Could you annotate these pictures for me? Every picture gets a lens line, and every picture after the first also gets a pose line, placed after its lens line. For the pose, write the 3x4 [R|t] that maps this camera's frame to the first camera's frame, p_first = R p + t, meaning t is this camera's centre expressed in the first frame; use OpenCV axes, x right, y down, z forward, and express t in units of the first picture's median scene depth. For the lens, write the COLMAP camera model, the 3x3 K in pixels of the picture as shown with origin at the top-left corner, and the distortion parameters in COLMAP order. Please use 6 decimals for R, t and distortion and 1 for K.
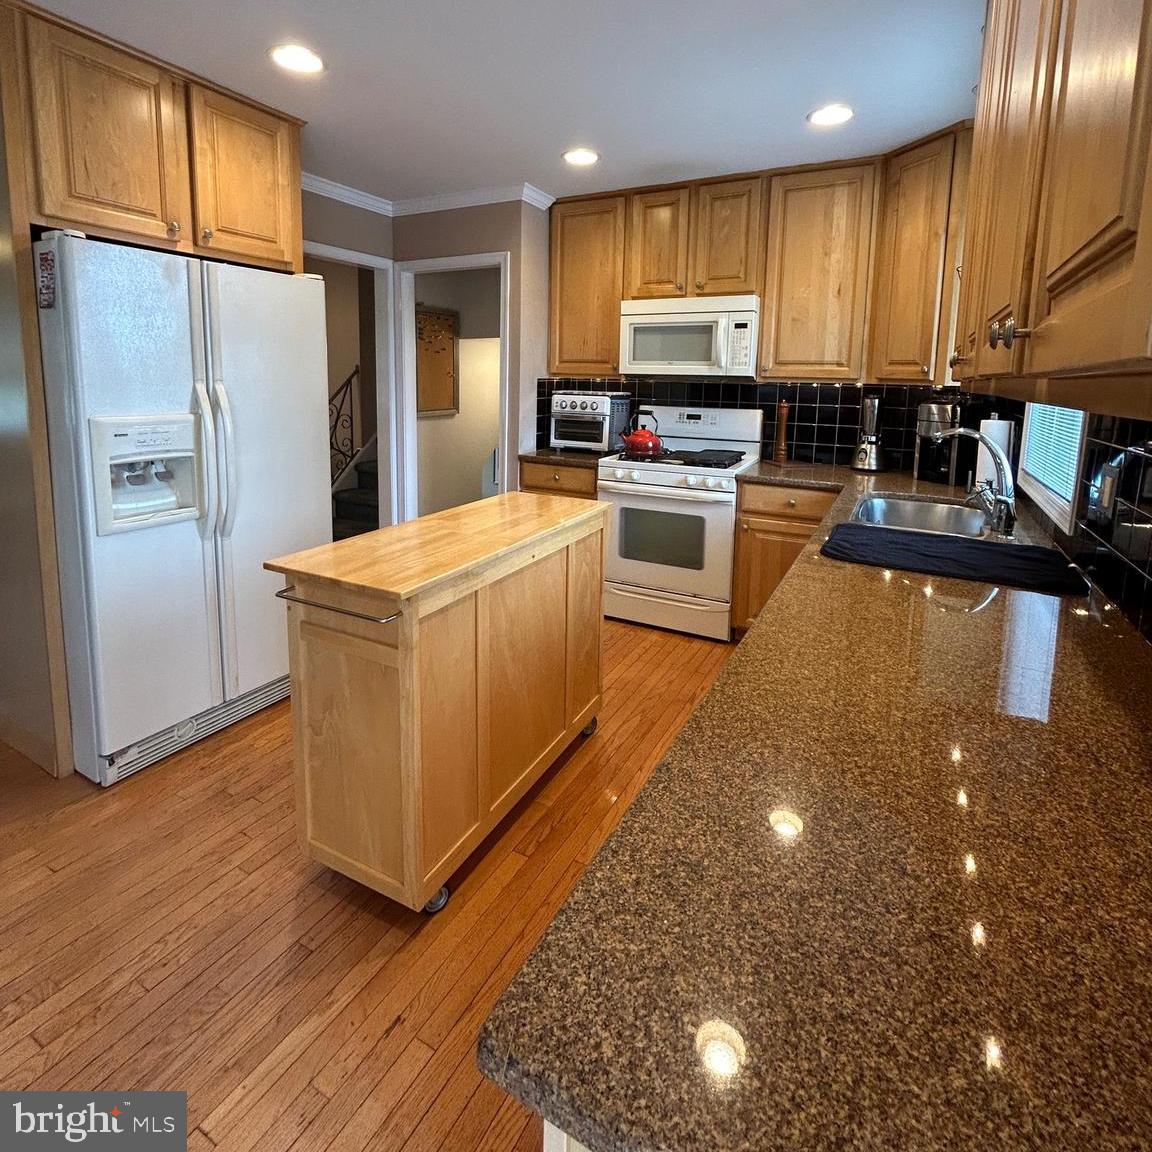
lens RADIAL K [[611.0, 0, 594.4], [0, 611.0, 458.8], [0, 0, 1]] dist [-0.000768, -0.000329]
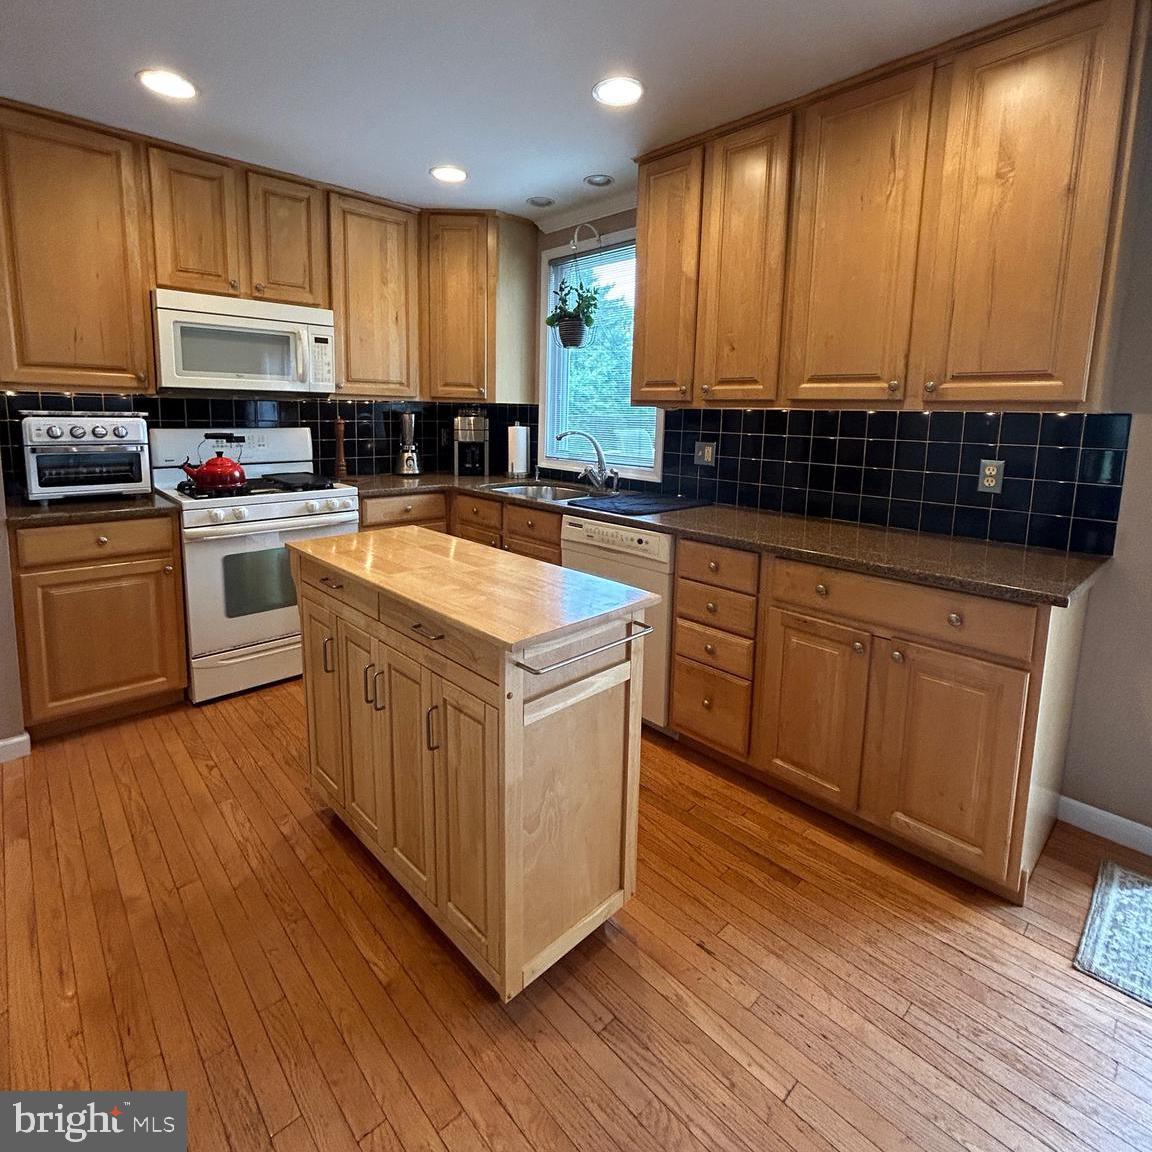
lens RADIAL K [[611.0, 0, 554.4], [0, 611.0, 504.6], [0, 0, 1]] dist [-0.000768, -0.000329]
pose [[0.344083, -0.154373, 0.926162, -0.560967], [0.111867, 0.986106, 0.122805, -0.038441], [-0.932251, 0.061352, 0.356571, 0.321986]]
